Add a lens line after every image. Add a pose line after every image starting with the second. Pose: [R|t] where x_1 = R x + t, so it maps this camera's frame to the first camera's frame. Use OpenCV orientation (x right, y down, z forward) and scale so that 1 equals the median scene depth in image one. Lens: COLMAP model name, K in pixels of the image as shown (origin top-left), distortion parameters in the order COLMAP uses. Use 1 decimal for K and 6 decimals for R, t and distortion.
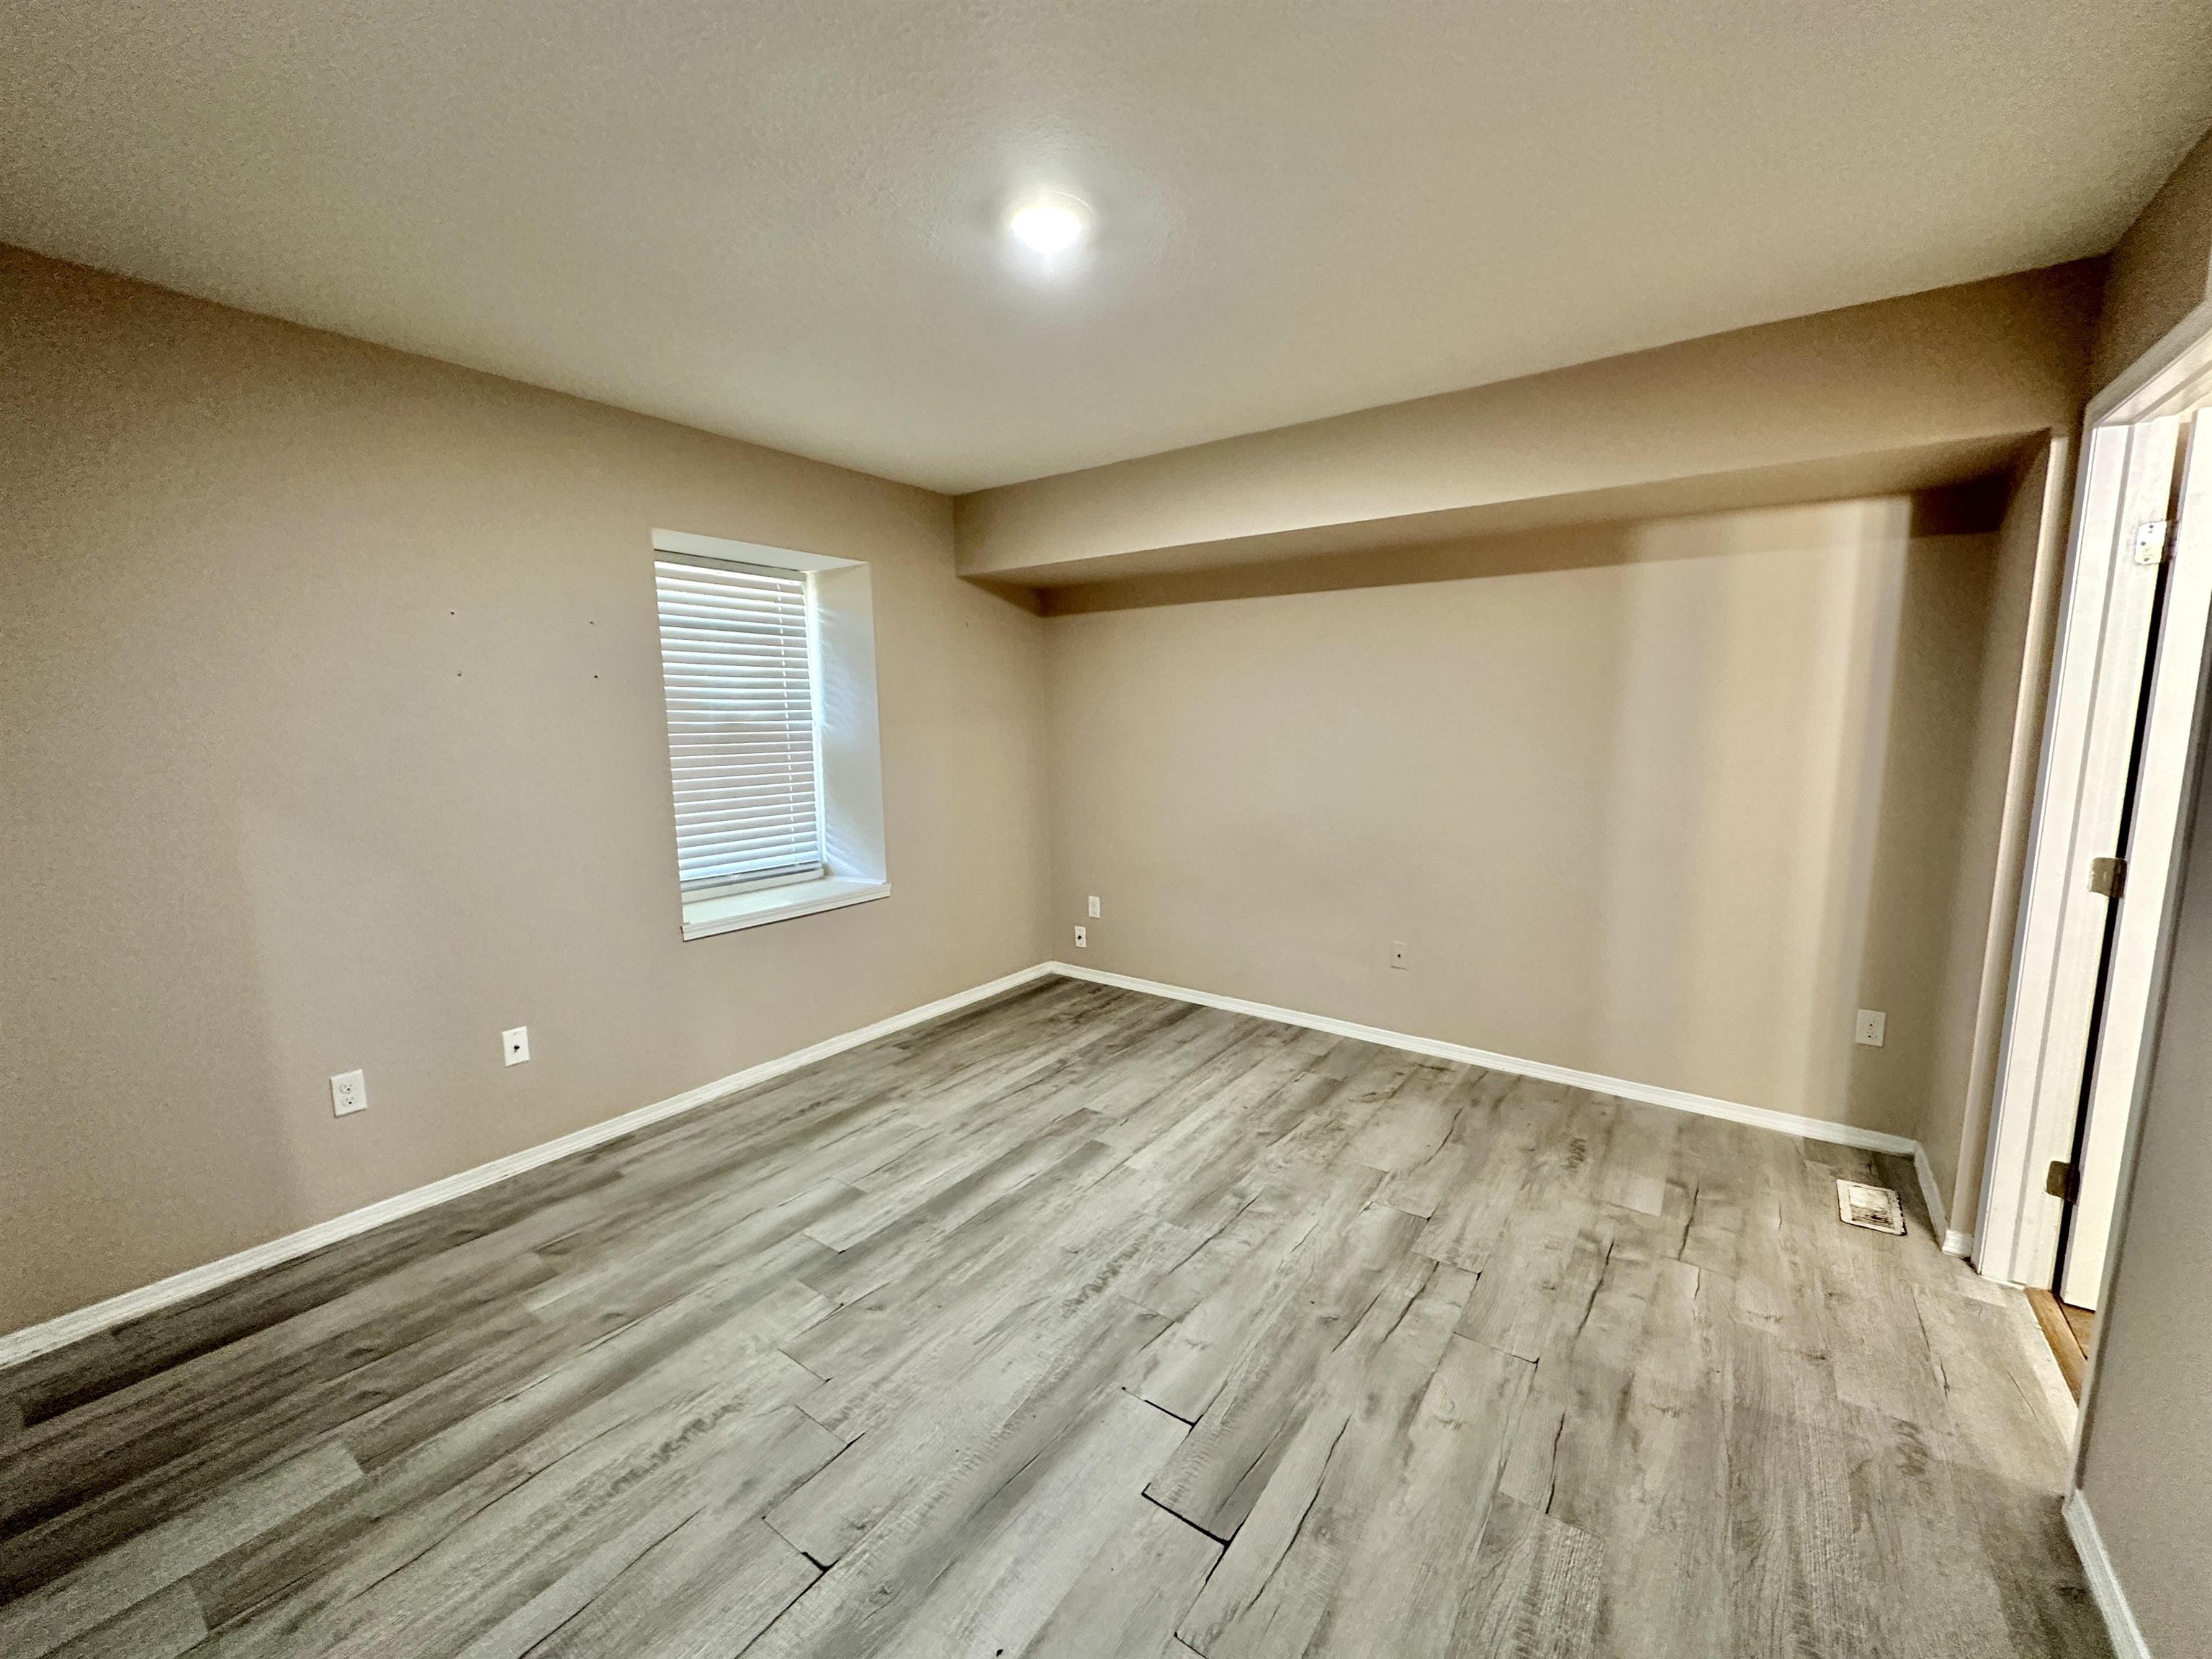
lens RADIAL K [[884.8, 0, 1106.0], [0, 884.8, 829.5], [0, 0, 1]] dist [-0.000638, 0.000502]
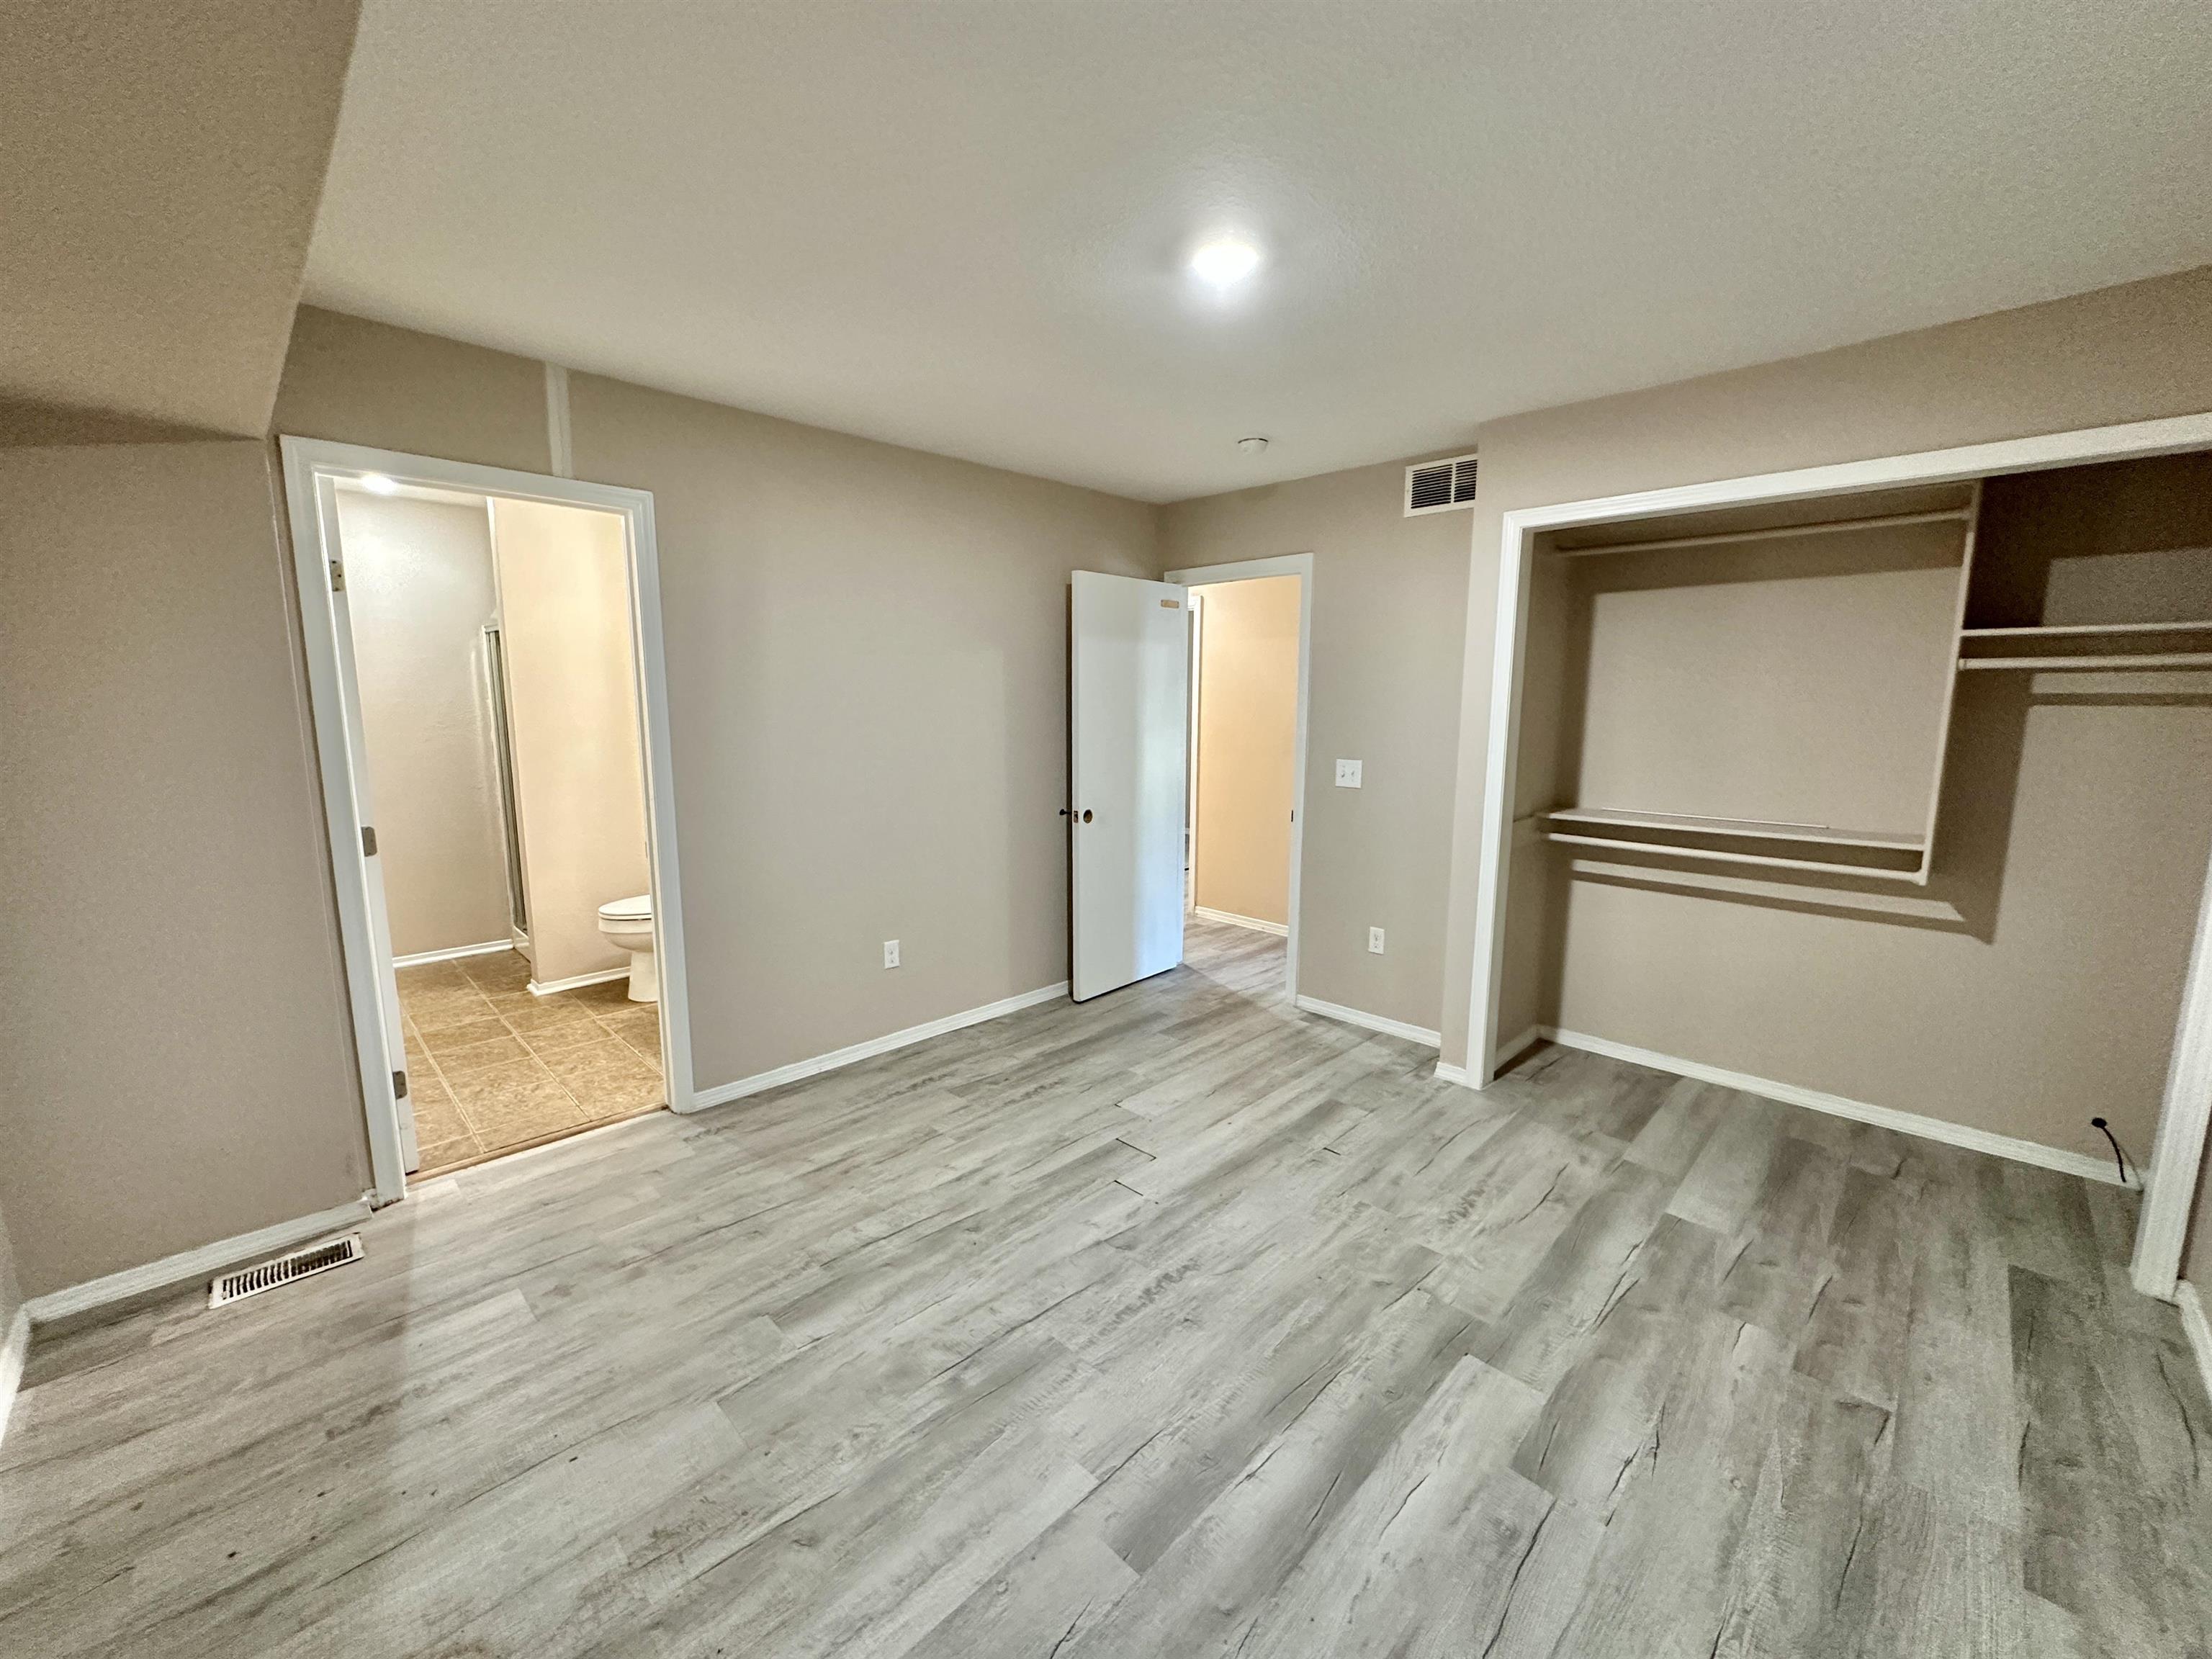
lens RADIAL K [[884.8, 0, 1106.0], [0, 884.8, 829.5], [0, 0, 1]] dist [-0.000638, 0.000502]
pose [[-0.988065, -0.020980, 0.152601, -0.084873], [0.022890, 0.959684, 0.280149, -0.262536], [-0.152327, 0.280298, -0.947750, 1.835842]]
